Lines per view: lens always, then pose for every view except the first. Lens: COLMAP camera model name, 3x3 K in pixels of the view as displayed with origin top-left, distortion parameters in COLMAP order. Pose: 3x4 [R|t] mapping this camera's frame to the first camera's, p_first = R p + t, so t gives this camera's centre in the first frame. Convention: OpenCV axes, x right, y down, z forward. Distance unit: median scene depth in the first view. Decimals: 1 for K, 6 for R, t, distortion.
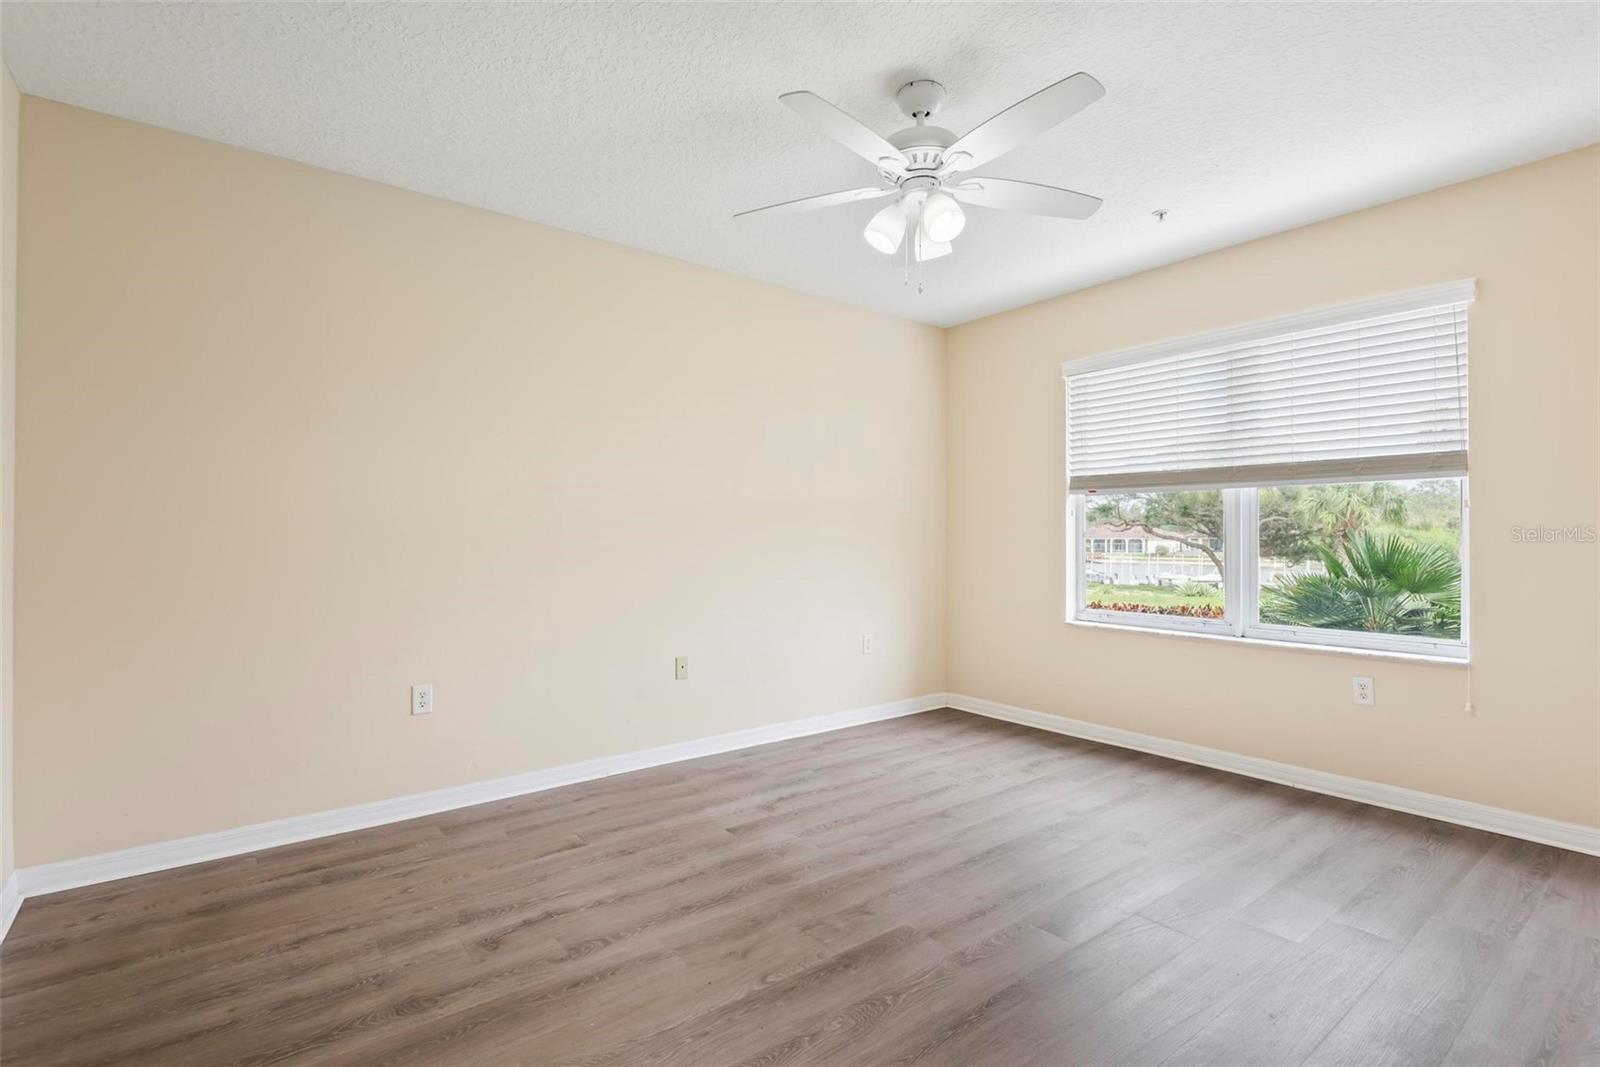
lens RADIAL K [[753.7, 0, 807.7], [0, 753.7, 533.4], [0, 0, 1]] dist [0.031136, -0.023356]
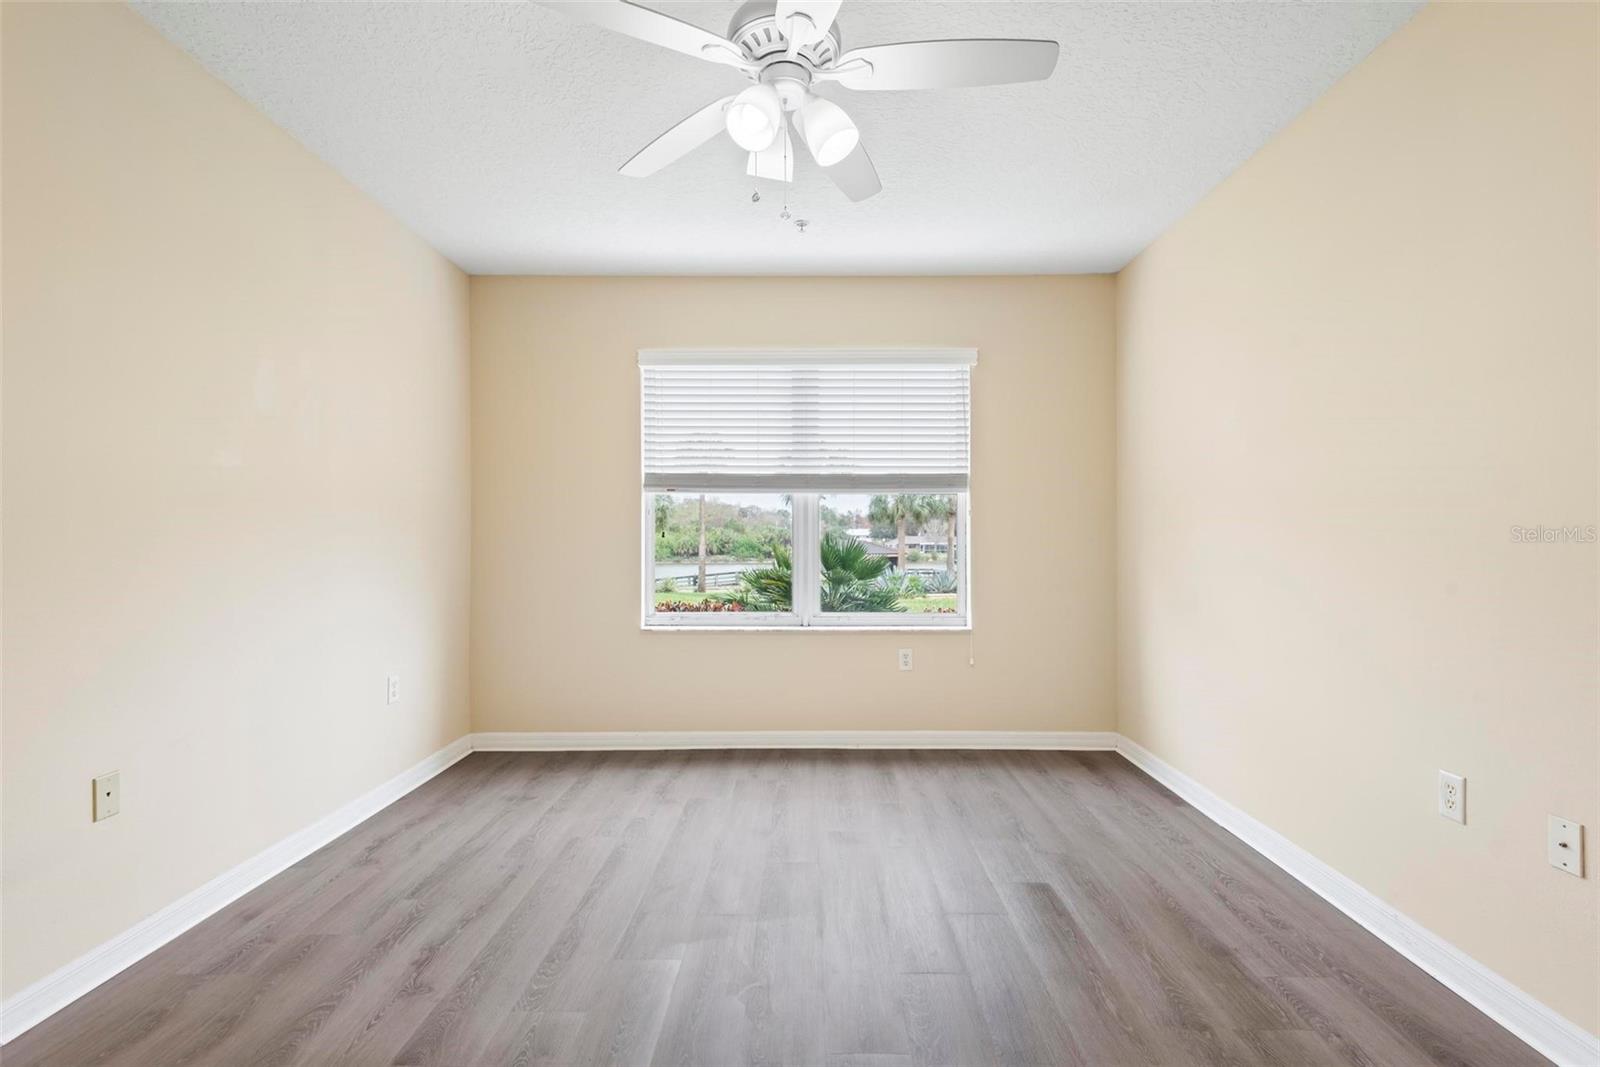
lens RADIAL K [[720.4, 0, 805.9], [0, 720.4, 534.8], [0, 0, 1]] dist [0.037777, -0.020687]
pose [[0.622314, 0.001783, 0.782766, -0.326415], [-0.002836, 0.999996, -0.000023, 0.001216], [-0.782762, -0.002206, 0.622317, 0.410951]]
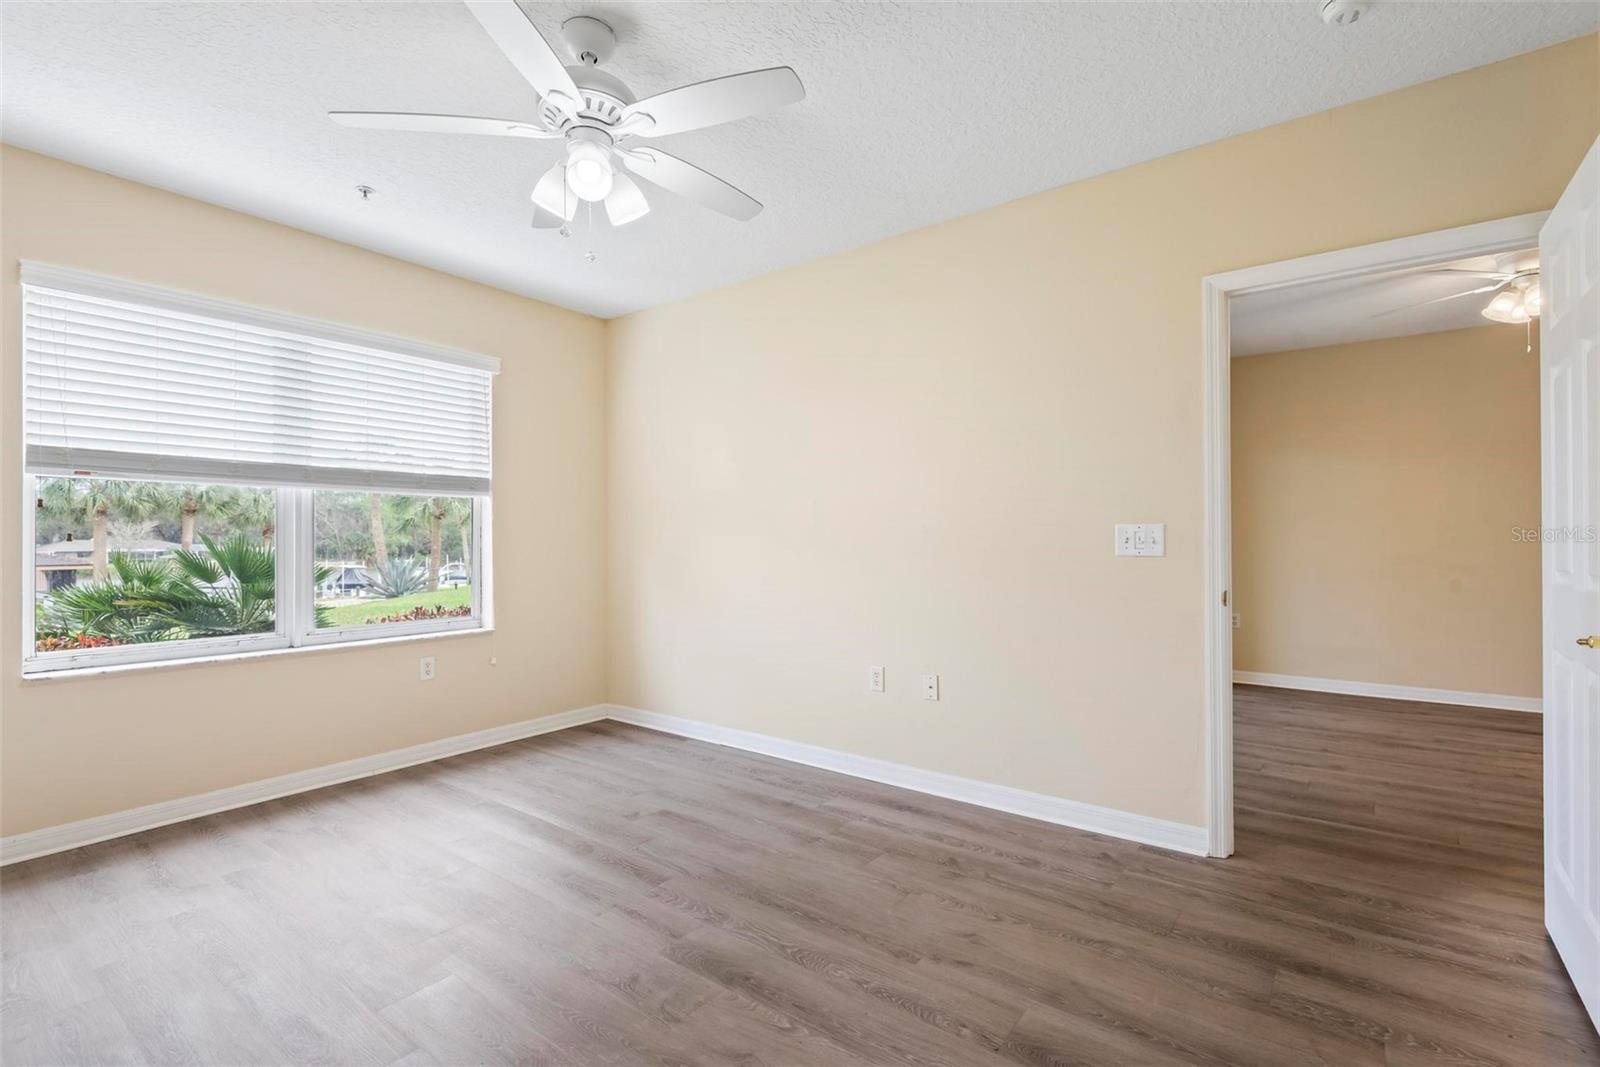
lens RADIAL K [[730.8, 0, 804.4], [0, 730.8, 535.7], [0, 0, 1]] dist [0.025308, -0.014865]
pose [[-0.257058, 0.005141, 0.966382, -0.579774], [-0.002347, 0.999980, -0.005944, 0.003150], [-0.966393, -0.003796, -0.257041, 0.767958]]
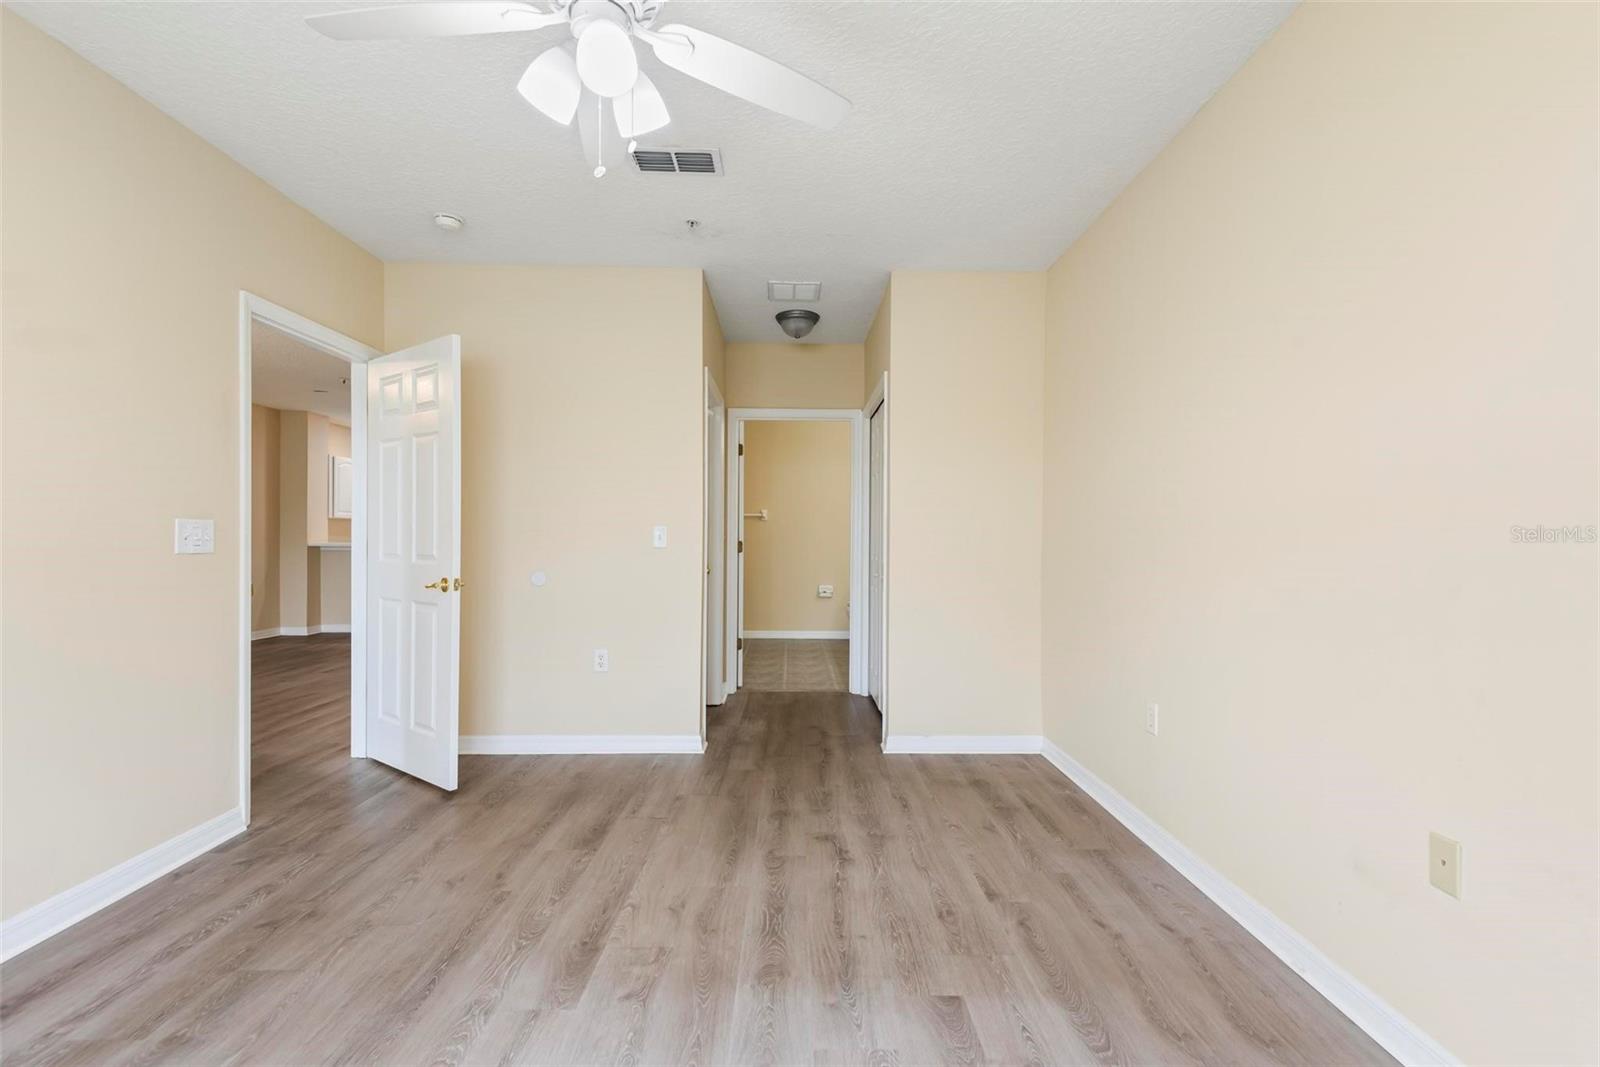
lens RADIAL K [[720.4, 0, 805.9], [0, 720.4, 534.8], [0, 0, 1]] dist [0.037777, -0.020687]
pose [[-0.602660, -0.006089, -0.797975, 0.442750], [0.000146, 0.999970, -0.007740, 0.006533], [0.797998, -0.004781, -0.602641, 1.214584]]
